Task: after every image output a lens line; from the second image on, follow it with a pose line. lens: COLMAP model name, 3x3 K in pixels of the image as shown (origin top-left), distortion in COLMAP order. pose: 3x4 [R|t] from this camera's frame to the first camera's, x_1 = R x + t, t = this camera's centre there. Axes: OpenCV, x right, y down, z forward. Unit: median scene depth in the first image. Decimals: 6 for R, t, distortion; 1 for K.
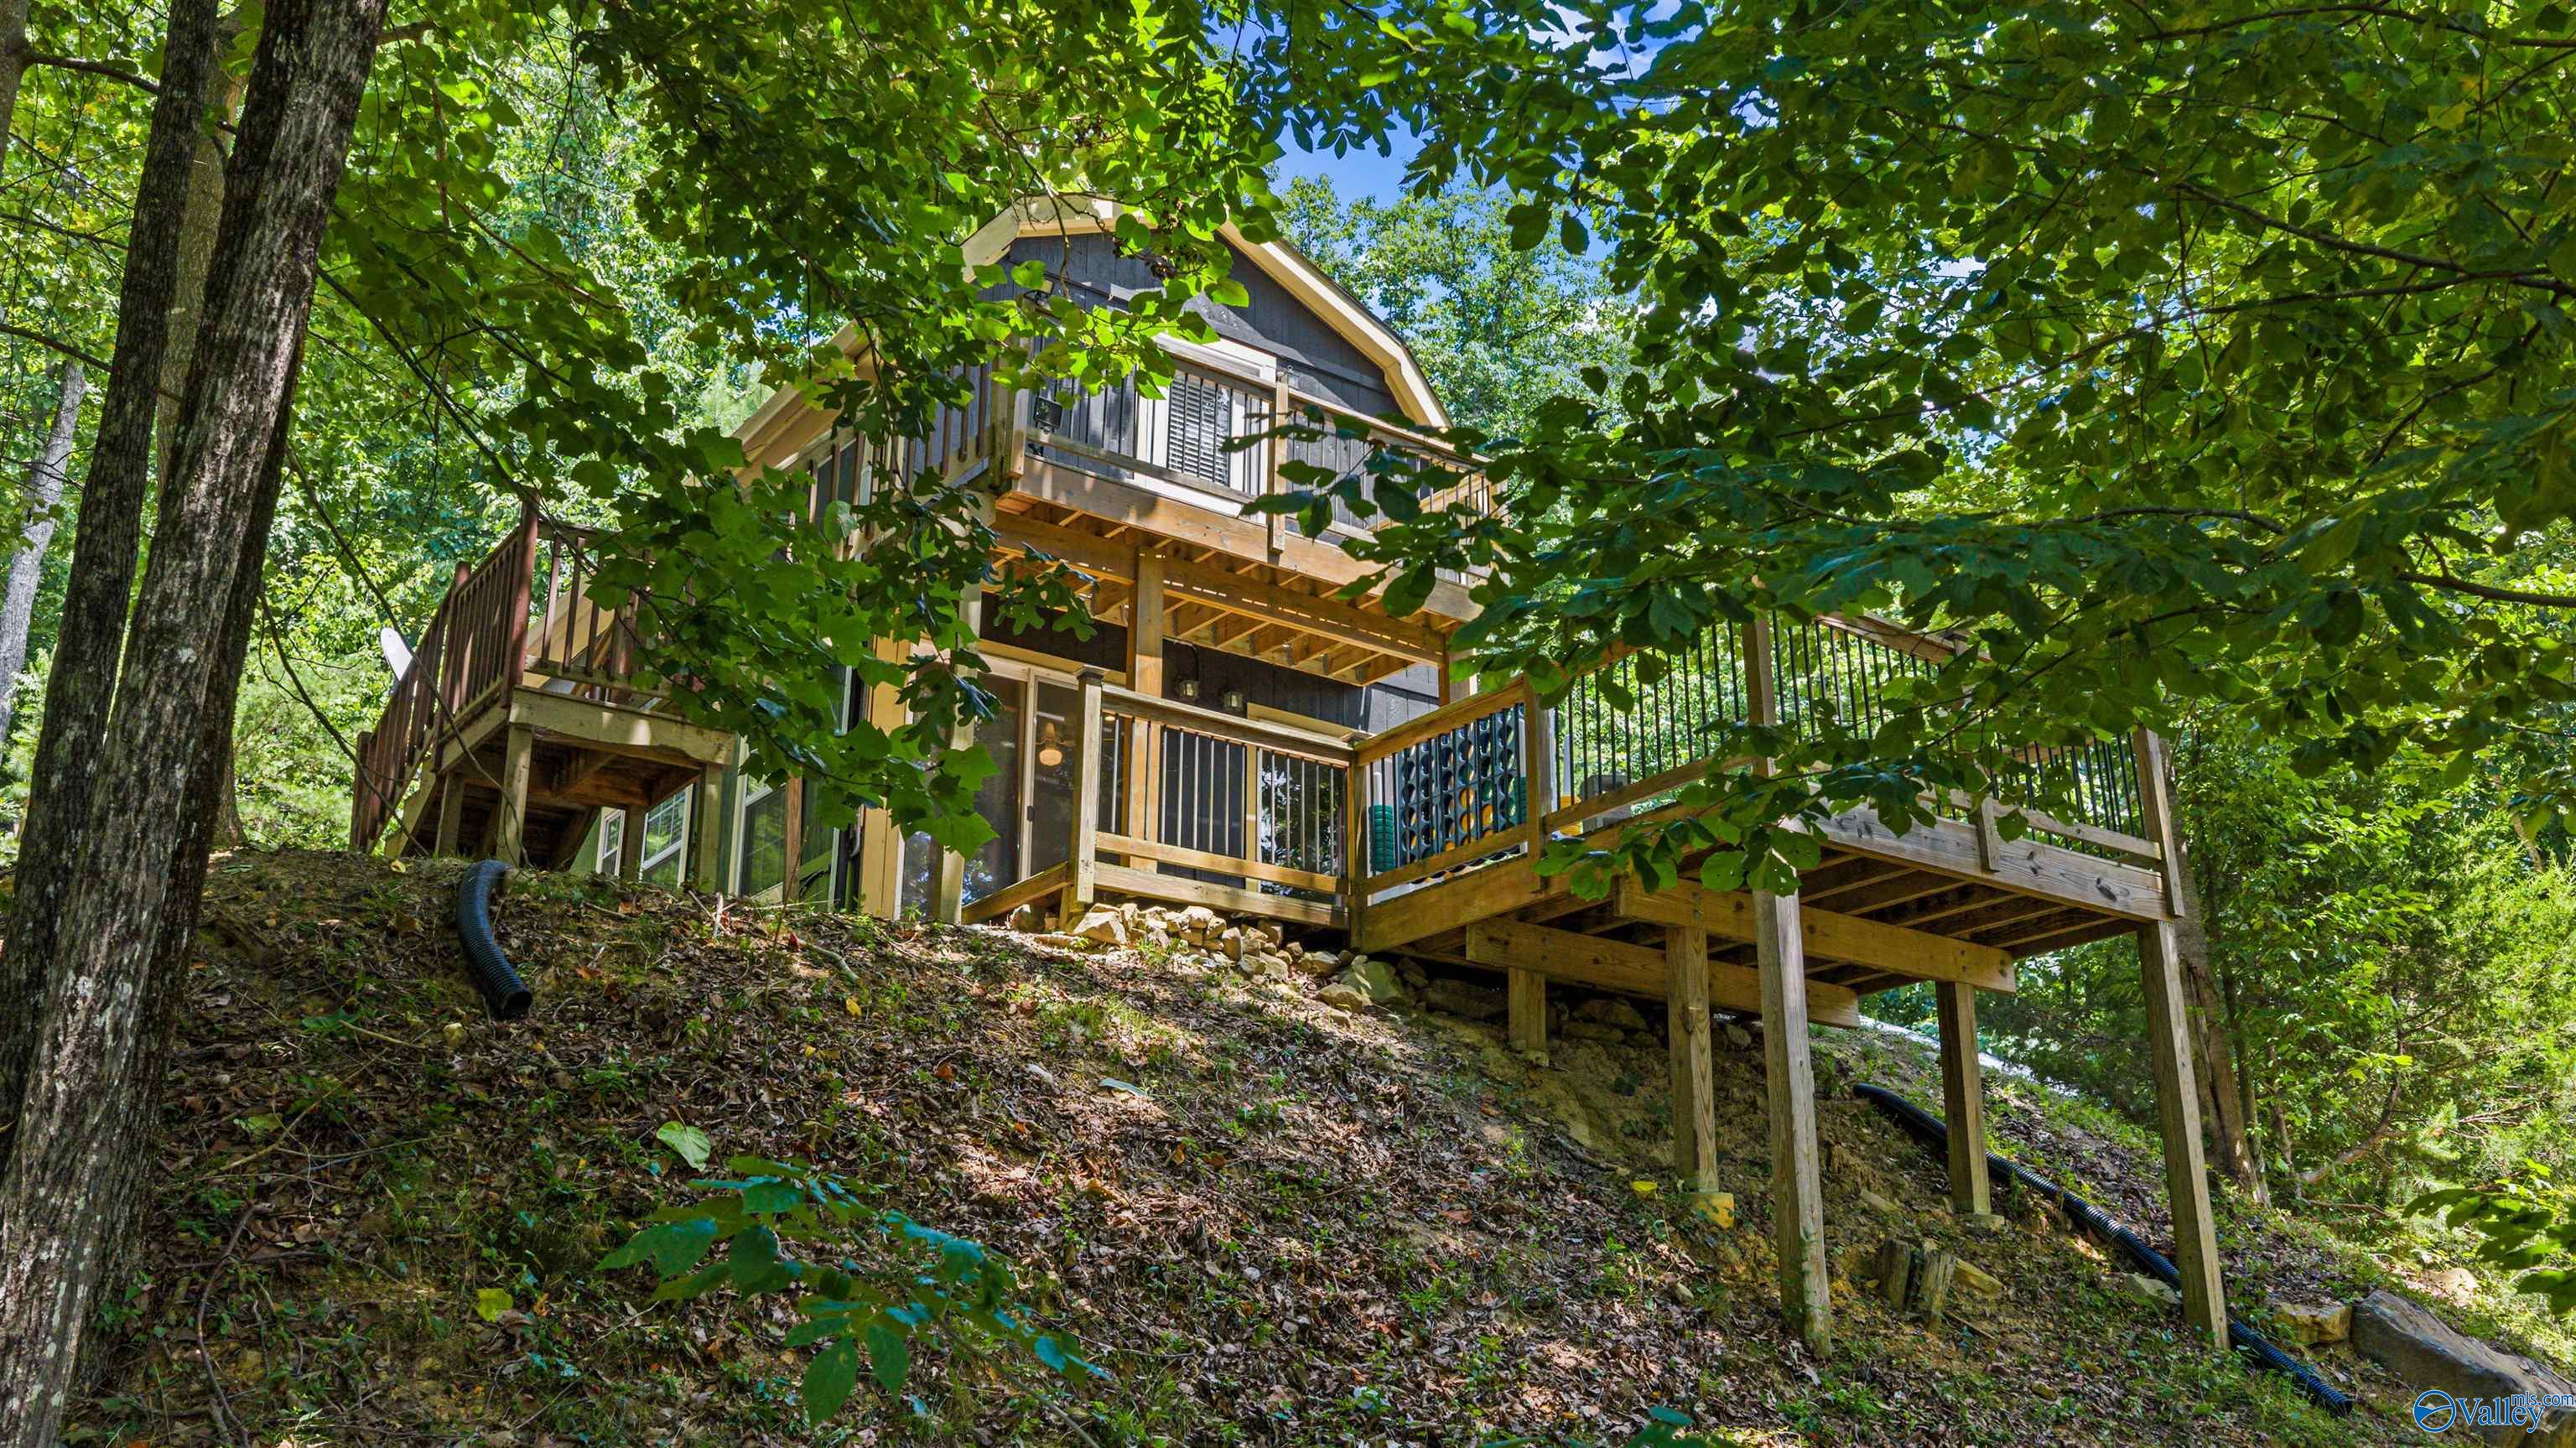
lens RADIAL K [[2155.3, 0, 1288.0], [0, 2155.3, 724.0], [0, 0, 1]] dist [0.038369, -0.078672]
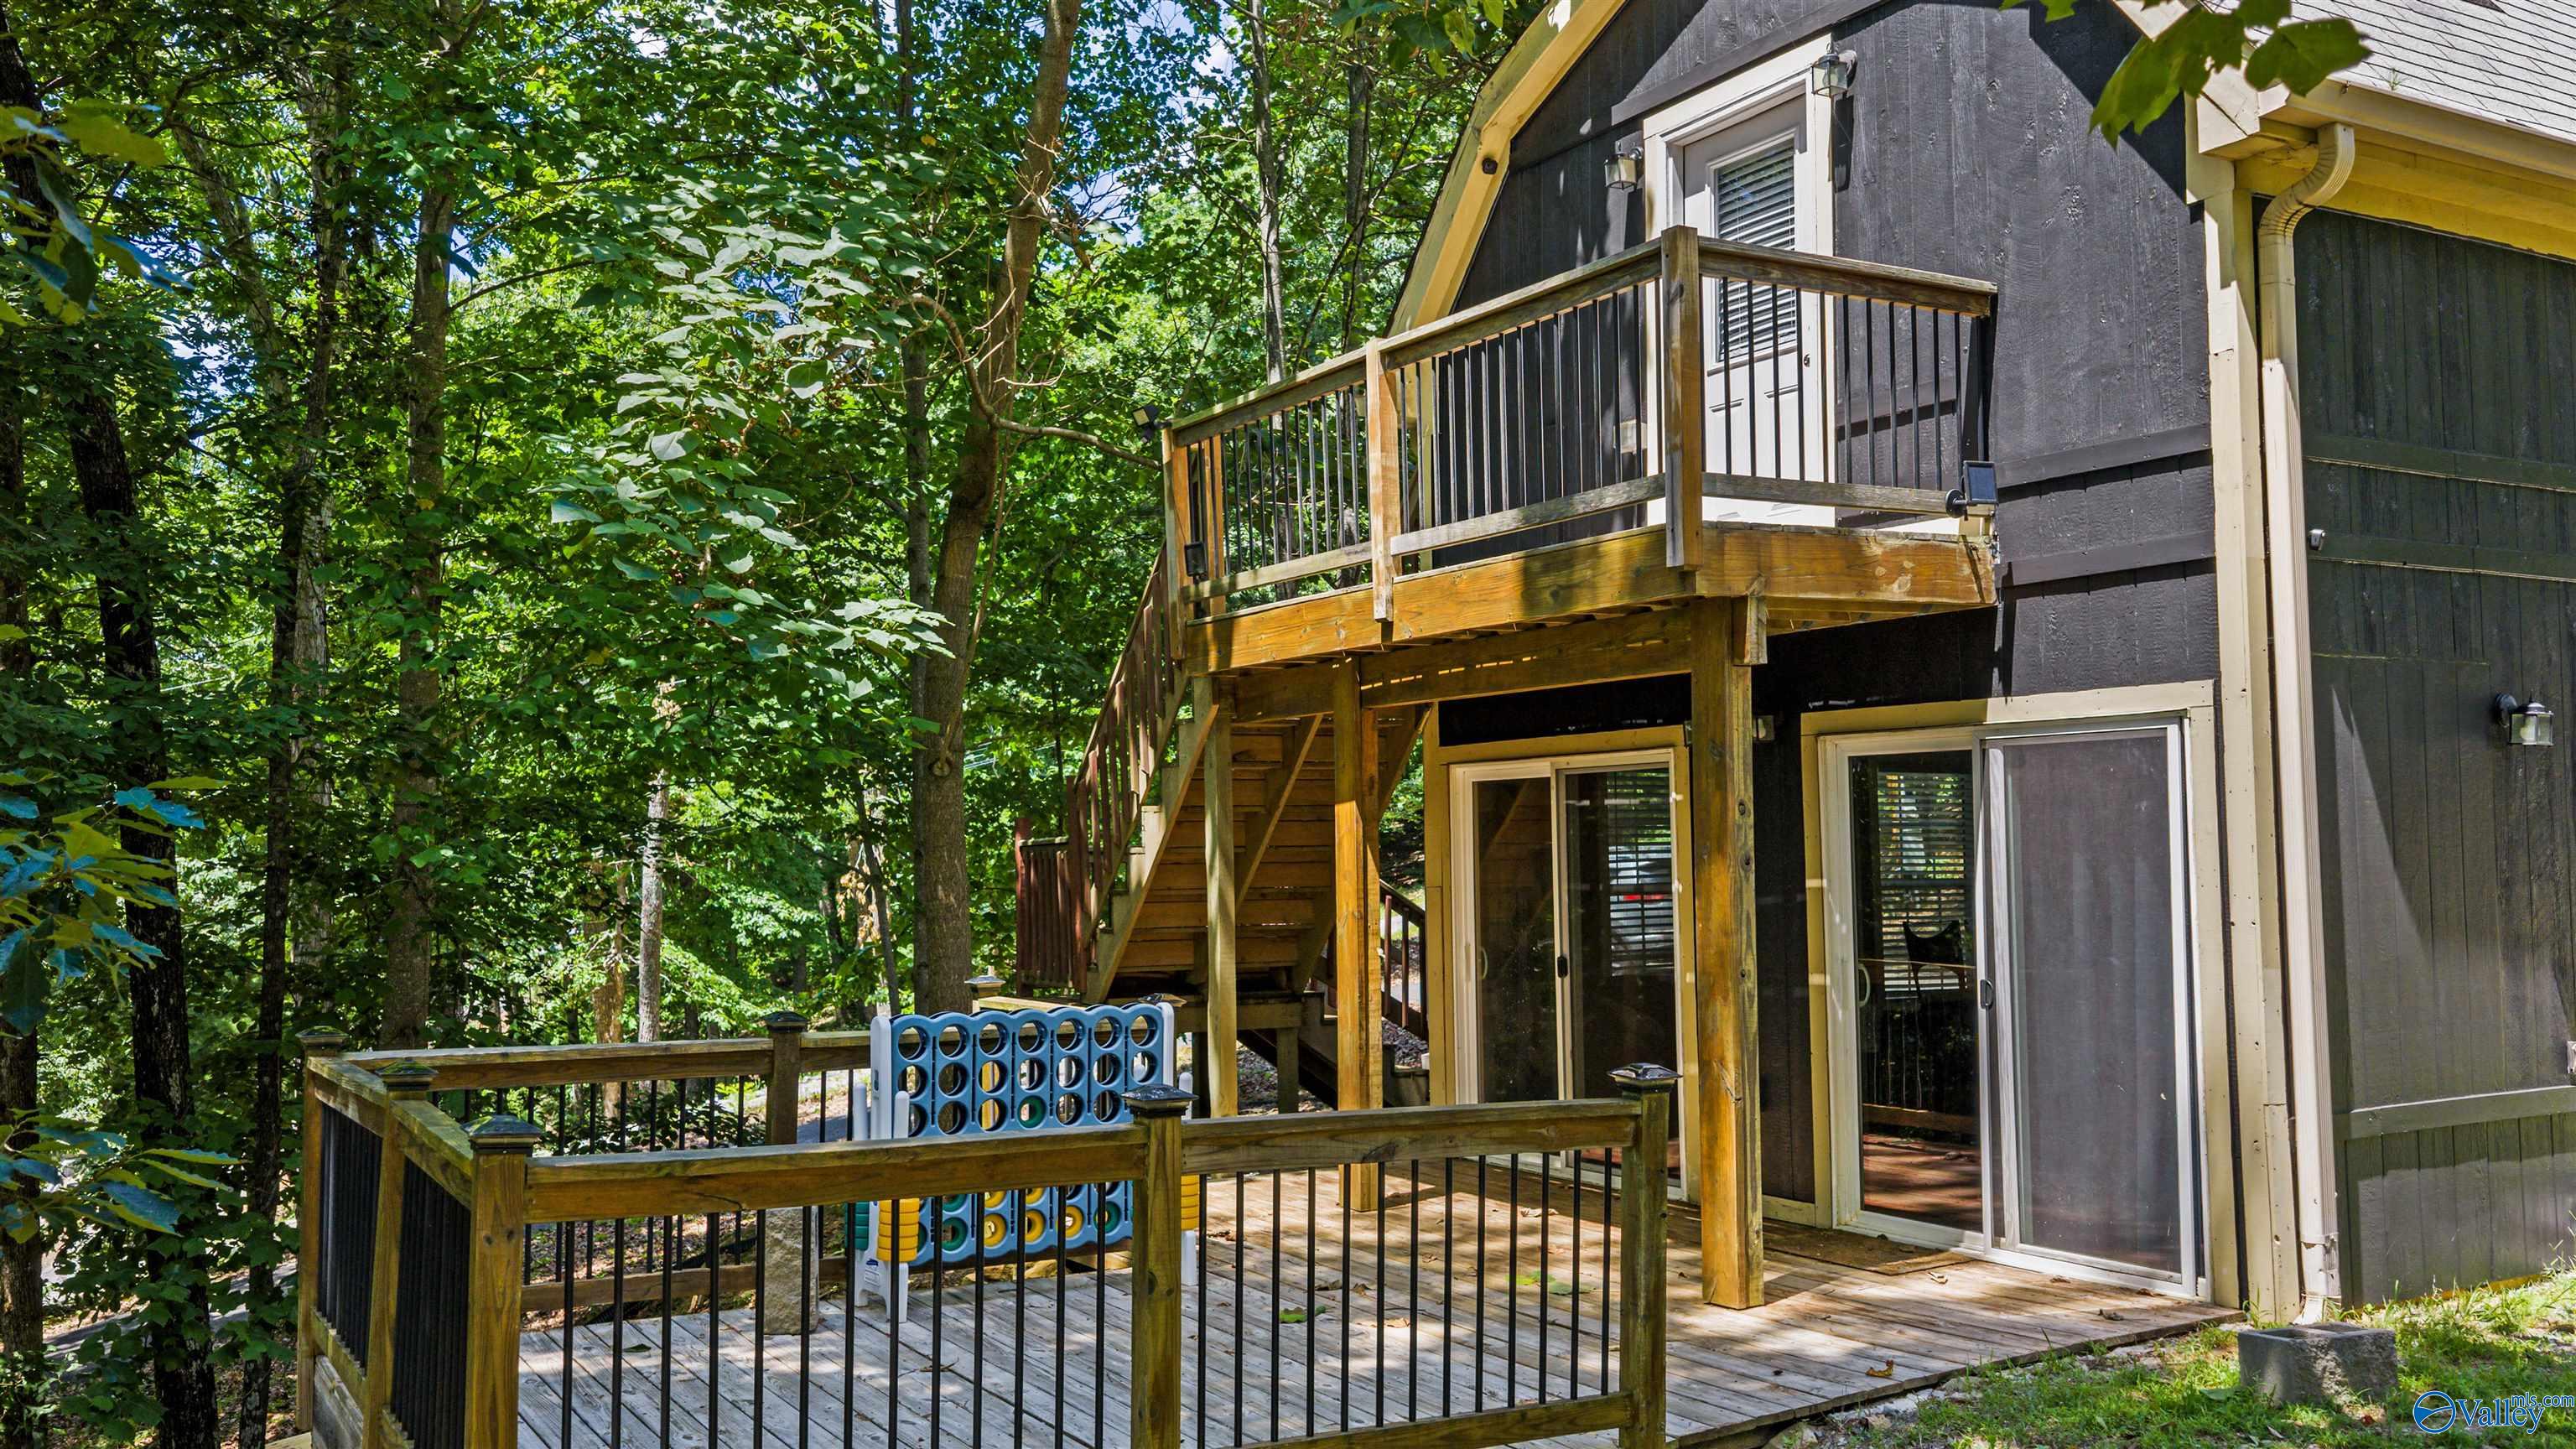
lens RADIAL K [[2186.9, 0, 1302.1], [0, 2186.9, 723.8], [0, 0, 1]] dist [0.001161, -0.008592]
pose [[-0.092752, -0.062493, -0.993726, 0.794662], [0.342631, 0.935073, -0.090785, 0.000886], [0.934880, -0.348902, -0.065318, 1.221589]]
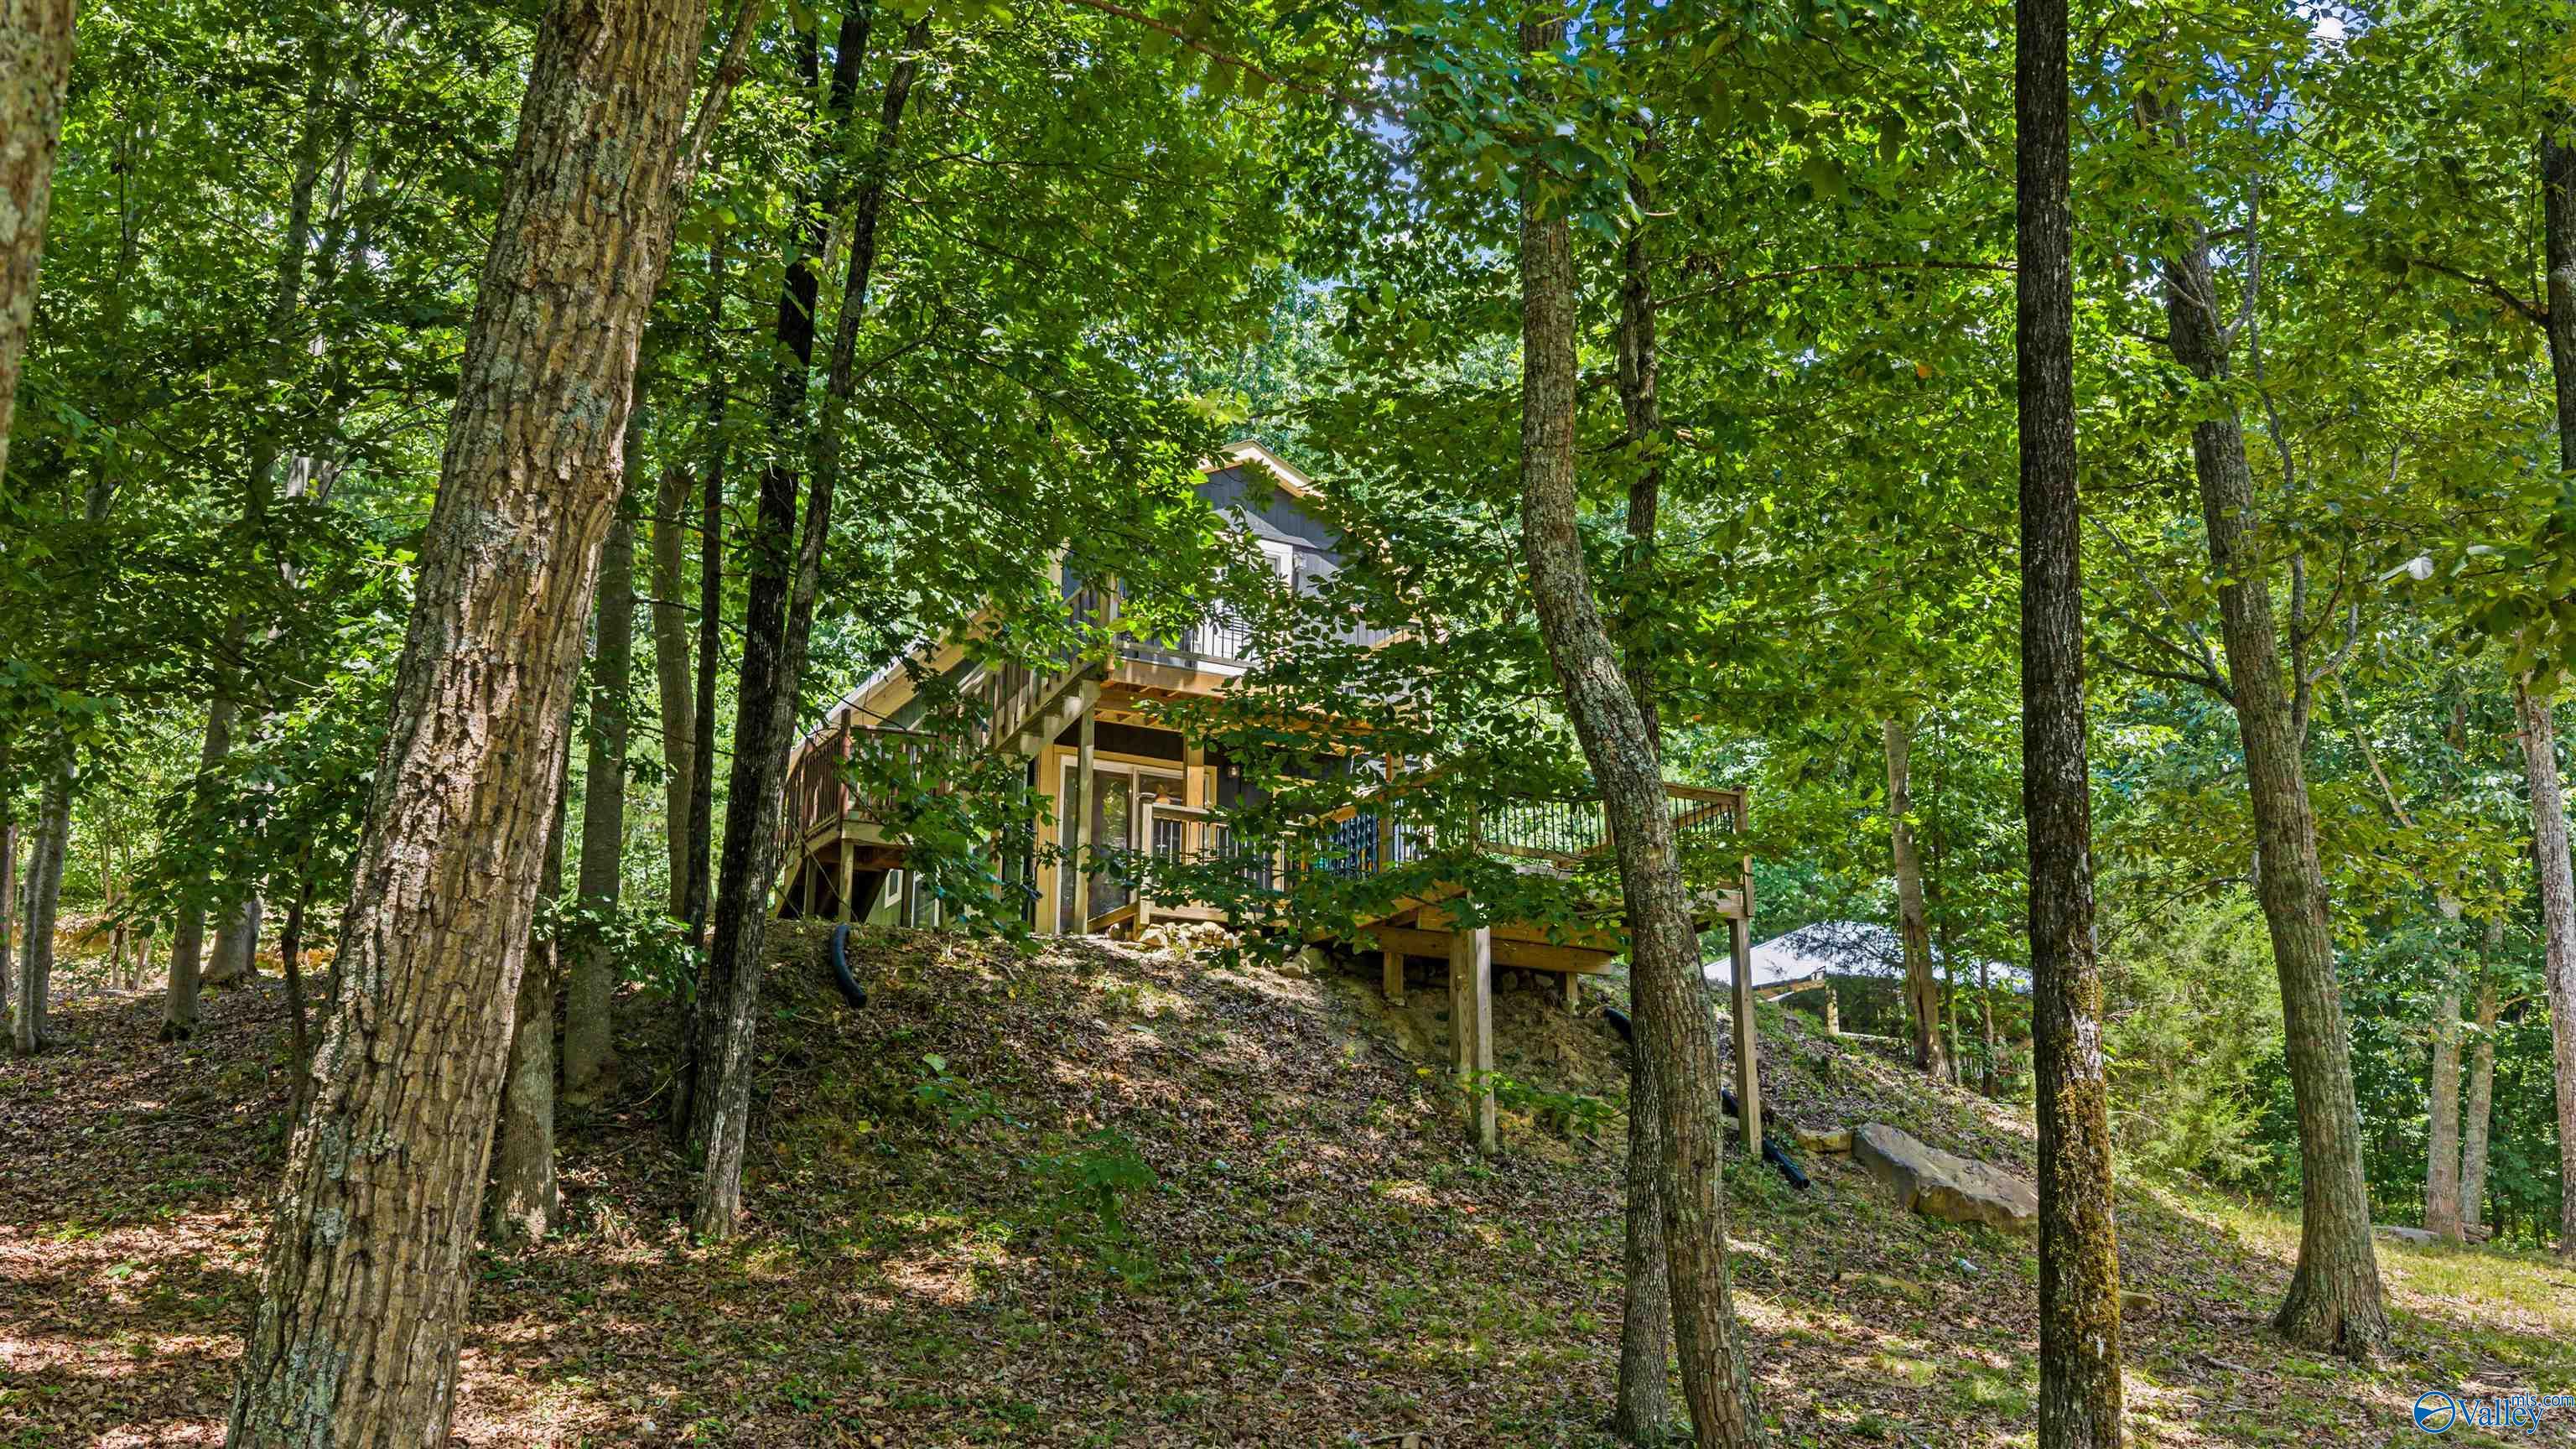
lens RADIAL K [[2155.4, 0, 1288.0], [0, 2155.4, 724.5], [0, 0, 1]] dist [0.038369, -0.078672]
pose [[0.992208, -0.034451, -0.119733, 0.249856], [0.040991, 0.997774, 0.052599, -0.176832], [0.117655, -0.057097, 0.991412, -0.796227]]
